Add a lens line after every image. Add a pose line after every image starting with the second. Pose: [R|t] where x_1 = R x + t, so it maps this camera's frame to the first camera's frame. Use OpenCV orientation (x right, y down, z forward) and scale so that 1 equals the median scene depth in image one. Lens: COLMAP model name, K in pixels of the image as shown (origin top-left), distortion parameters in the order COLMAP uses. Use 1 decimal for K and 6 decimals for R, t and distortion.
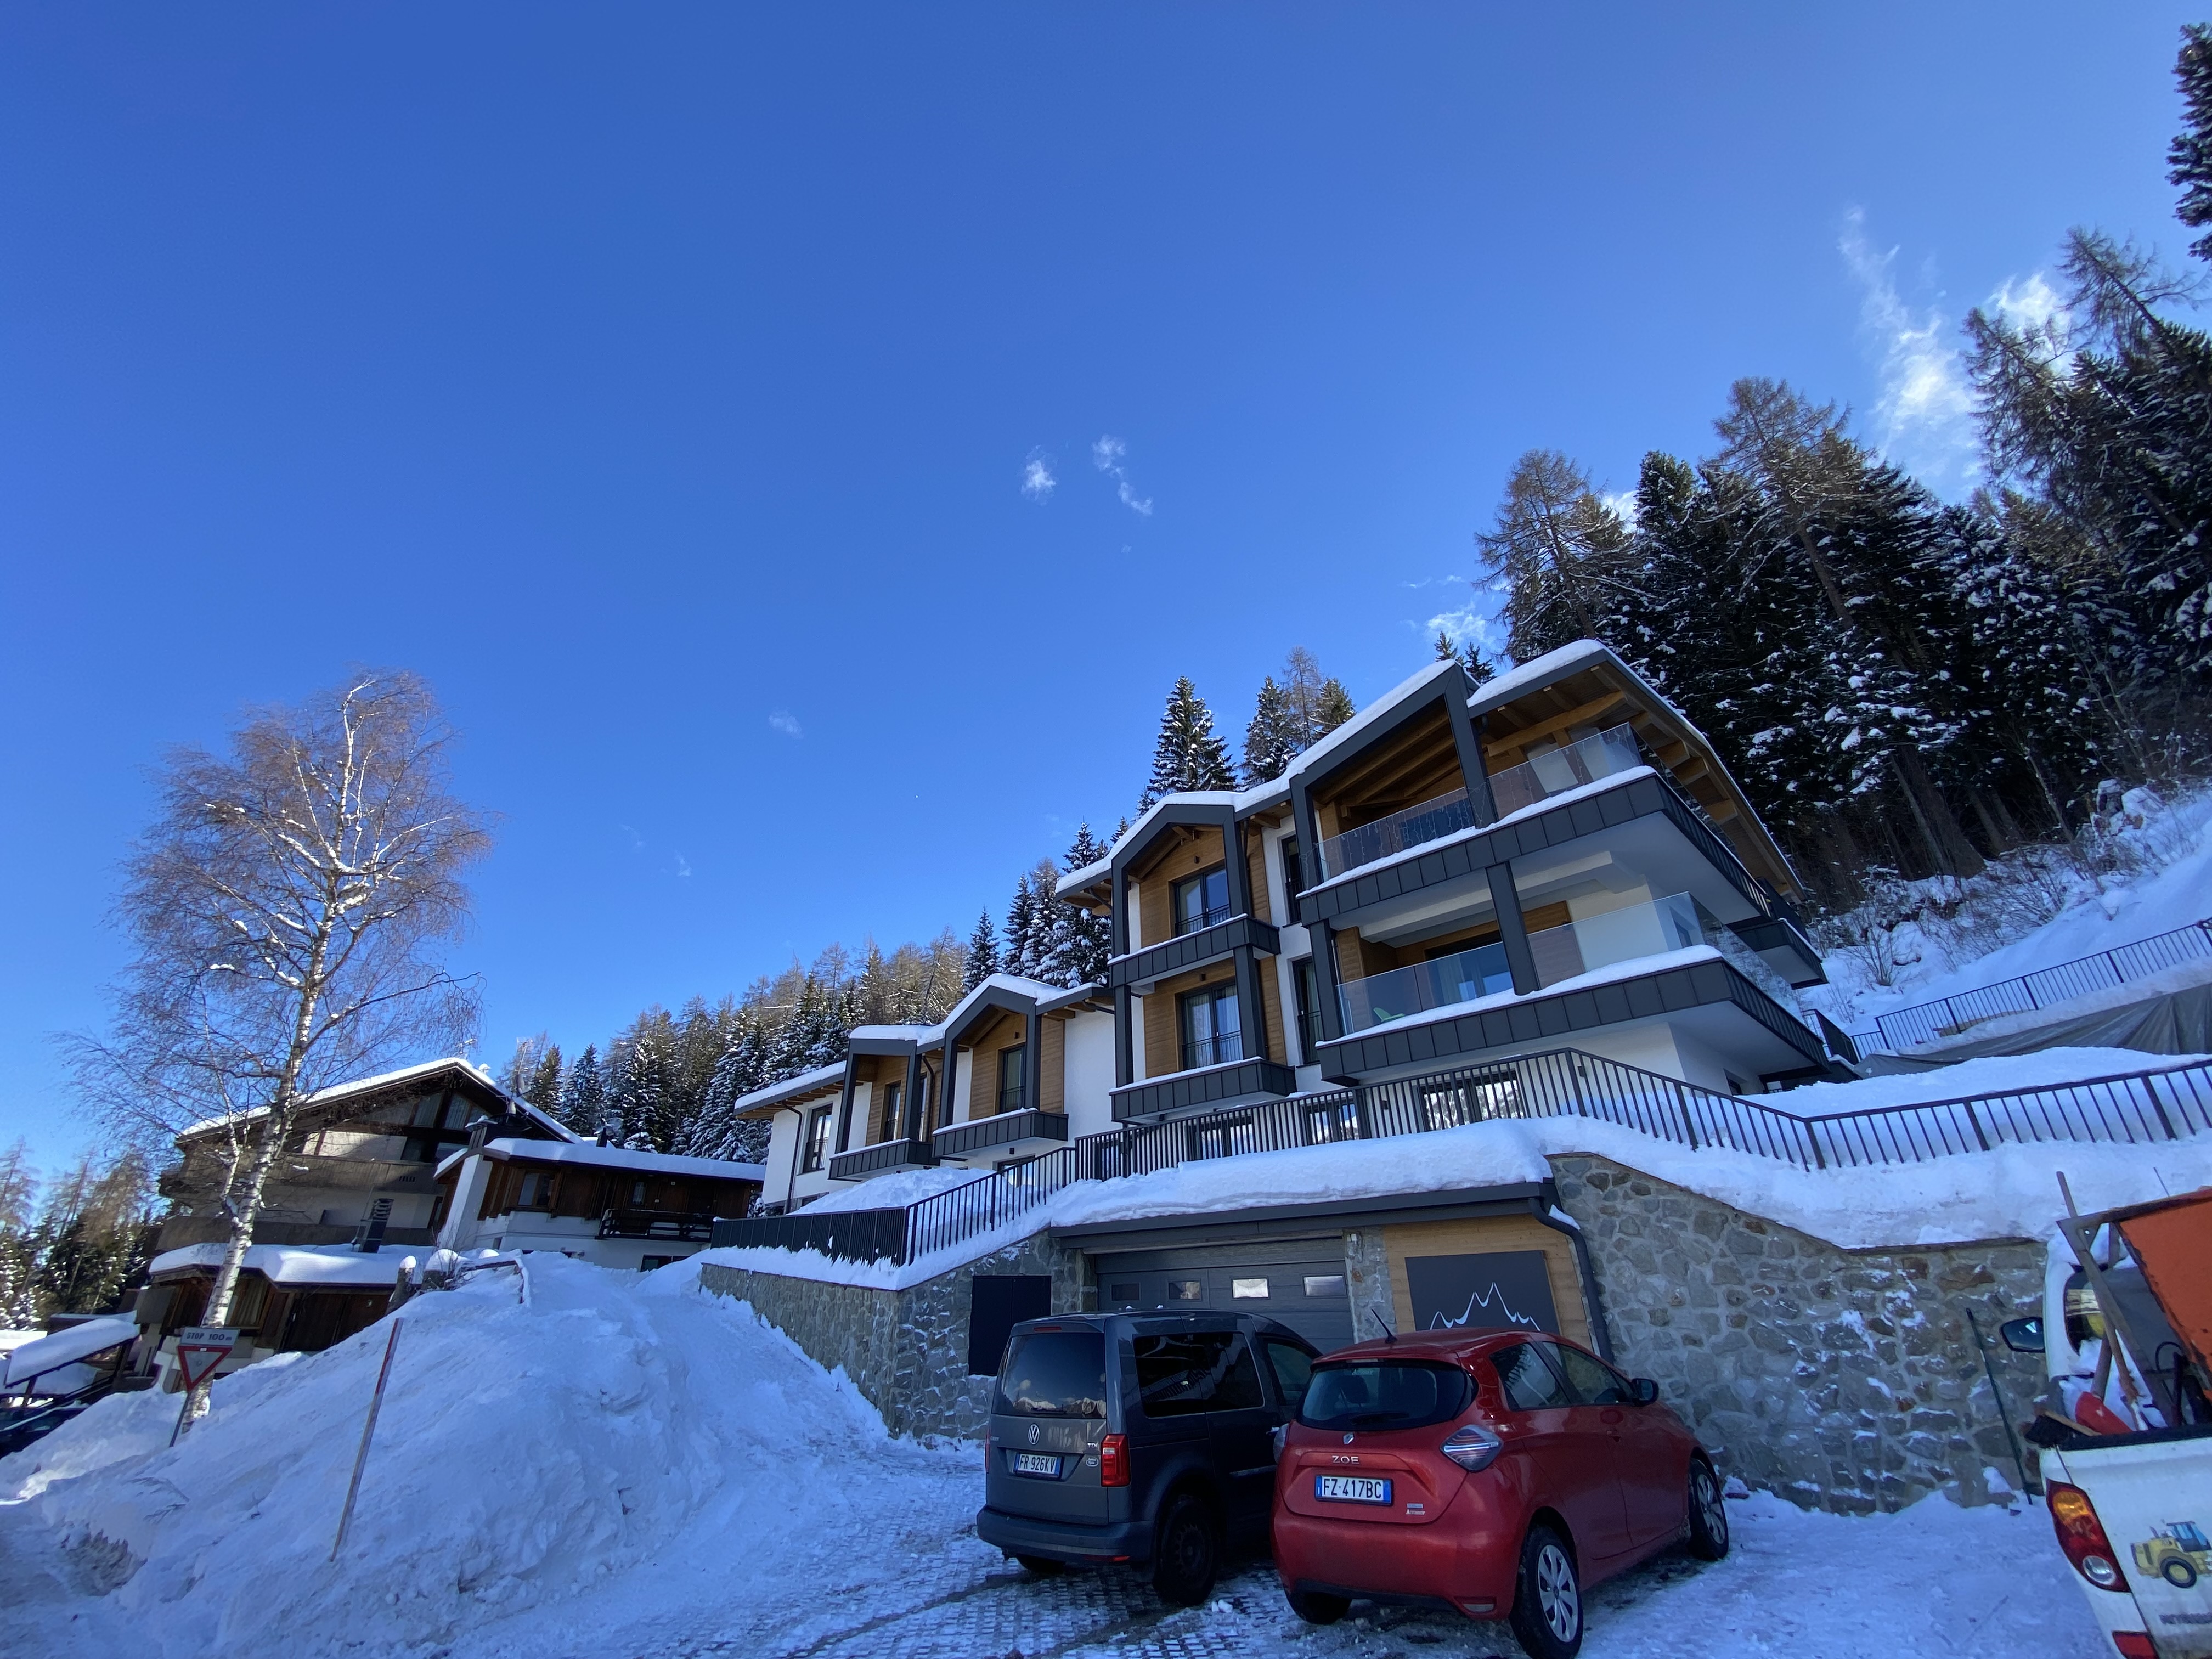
lens RADIAL K [[909.6, 0, 1102.0], [0, 909.6, 812.0], [0, 0, 1]] dist [0.003614, -0.012958]
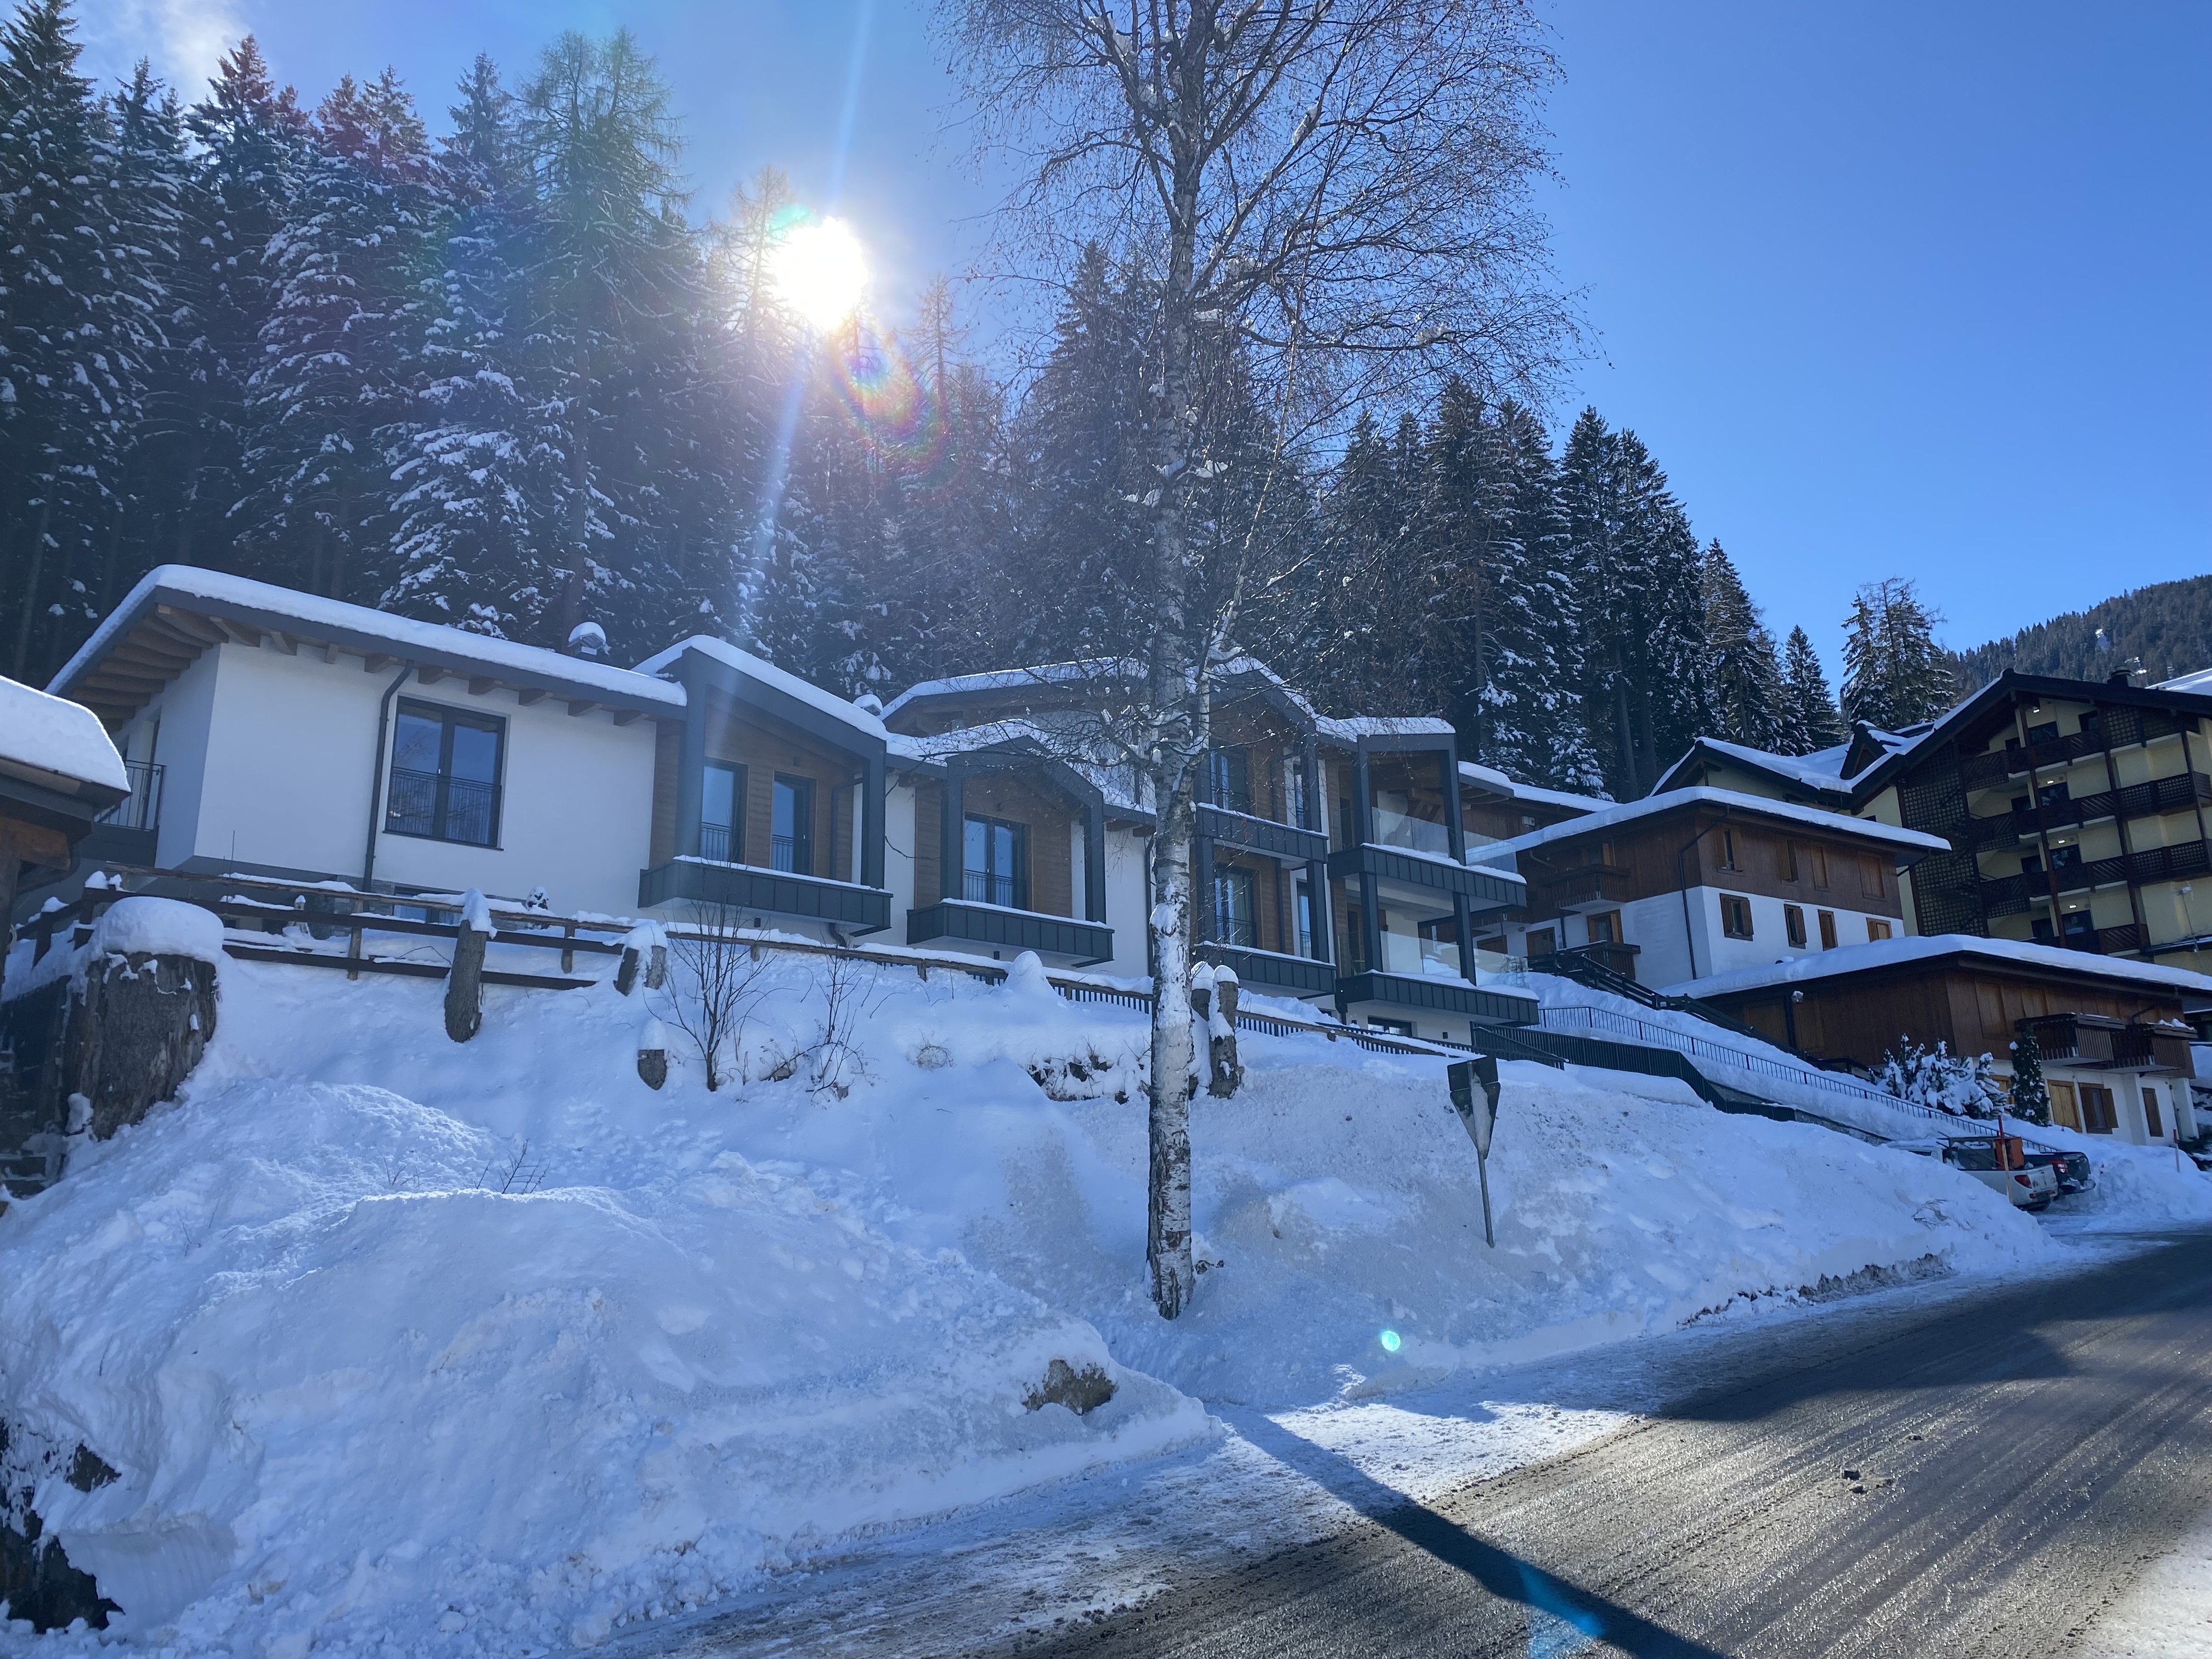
lens RADIAL K [[1709.2, 0, 1099.1], [0, 1709.2, 808.5], [0, 0, 1]] dist [-0.029542, 0.032685]
pose [[0.032540, 0.279727, 0.959528, -1.636180], [-0.466007, 0.853543, -0.233026, 0.621814], [-0.884182, -0.439564, 0.158129, 0.849061]]
